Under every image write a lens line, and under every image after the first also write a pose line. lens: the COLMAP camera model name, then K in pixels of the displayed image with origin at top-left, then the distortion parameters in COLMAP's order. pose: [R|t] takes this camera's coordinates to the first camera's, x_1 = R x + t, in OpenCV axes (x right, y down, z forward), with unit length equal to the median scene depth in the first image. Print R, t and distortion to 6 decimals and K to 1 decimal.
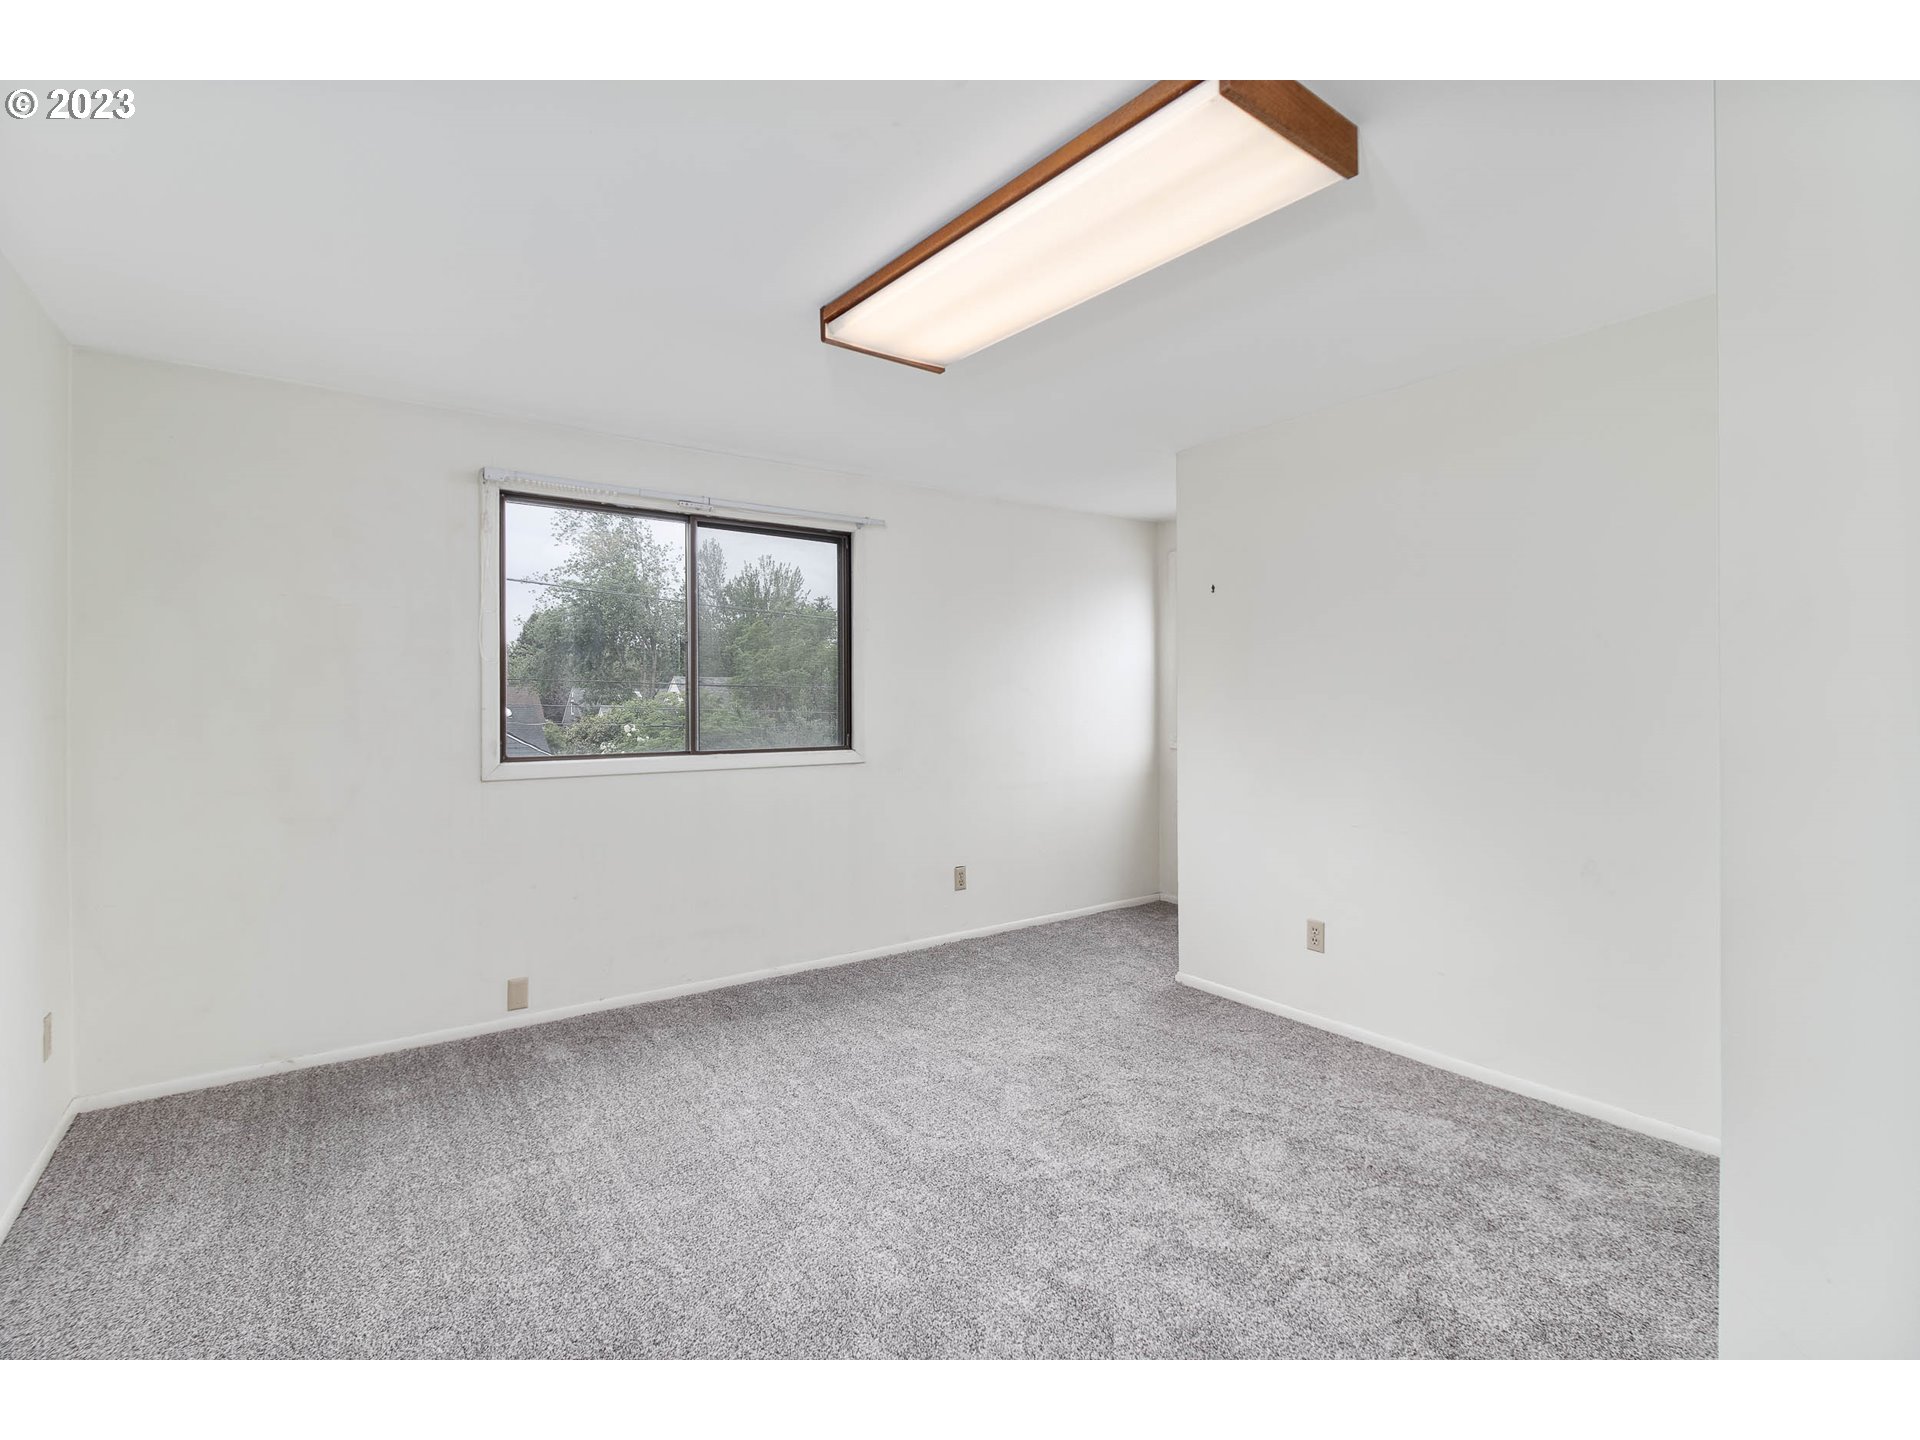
lens RADIAL K [[897.5, 0, 964.0], [0, 897.5, 700.6], [0, 0, 1]] dist [0.023022, -0.016047]
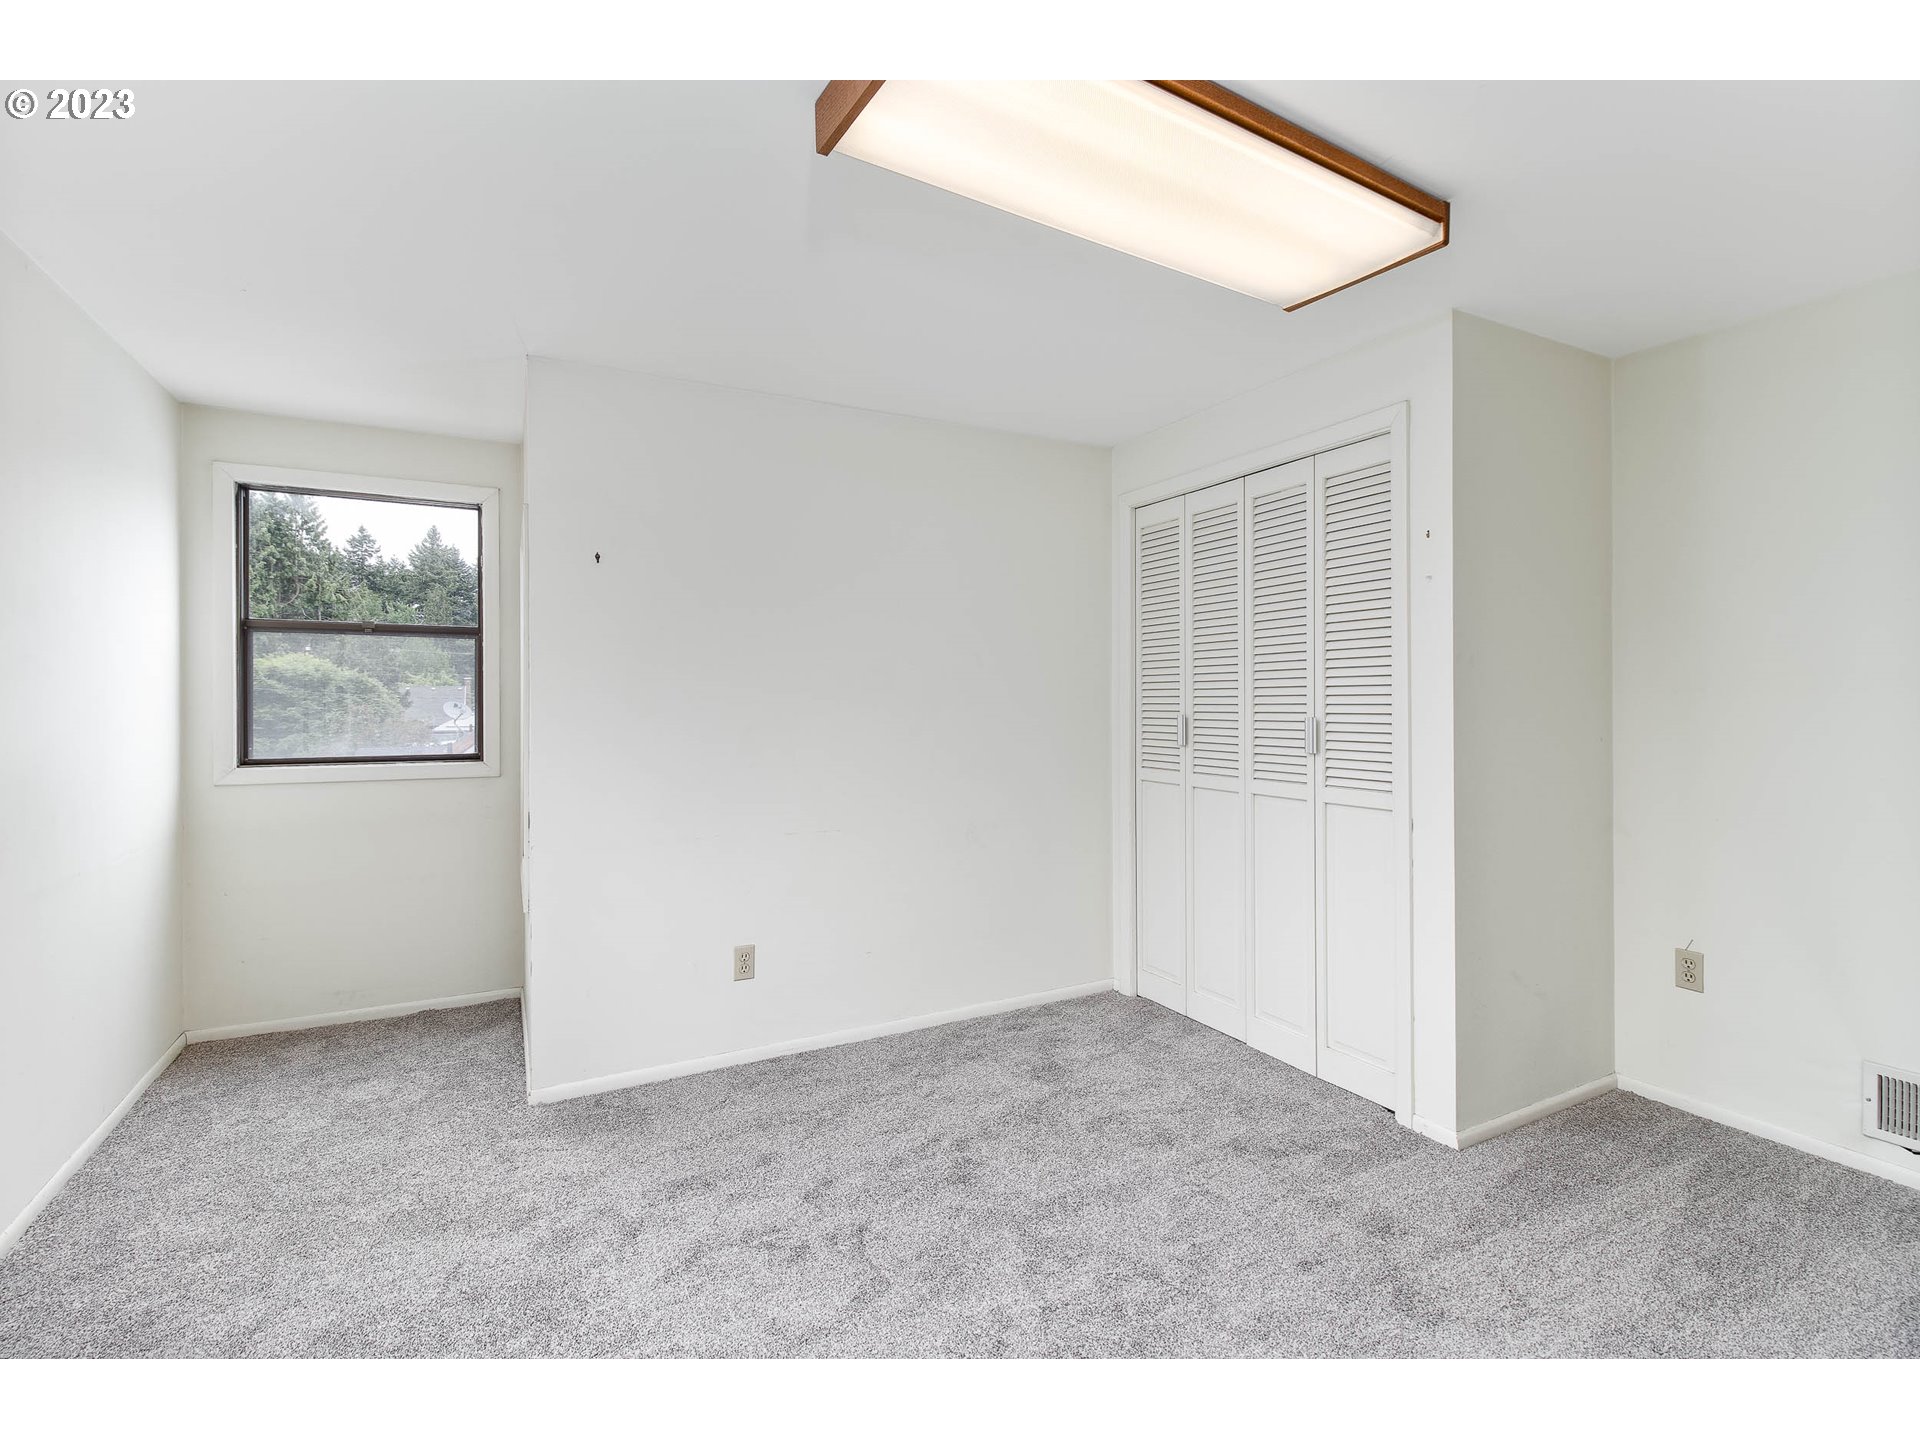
lens RADIAL K [[897.5, 0, 964.0], [0, 897.5, 700.6], [0, 0, 1]] dist [0.023022, -0.016047]
pose [[0.127743, -0.000181, 0.991807, -0.497192], [0.000533, 1.000000, 0.000114, -0.004430], [-0.991807, 0.000515, 0.127743, 0.680641]]
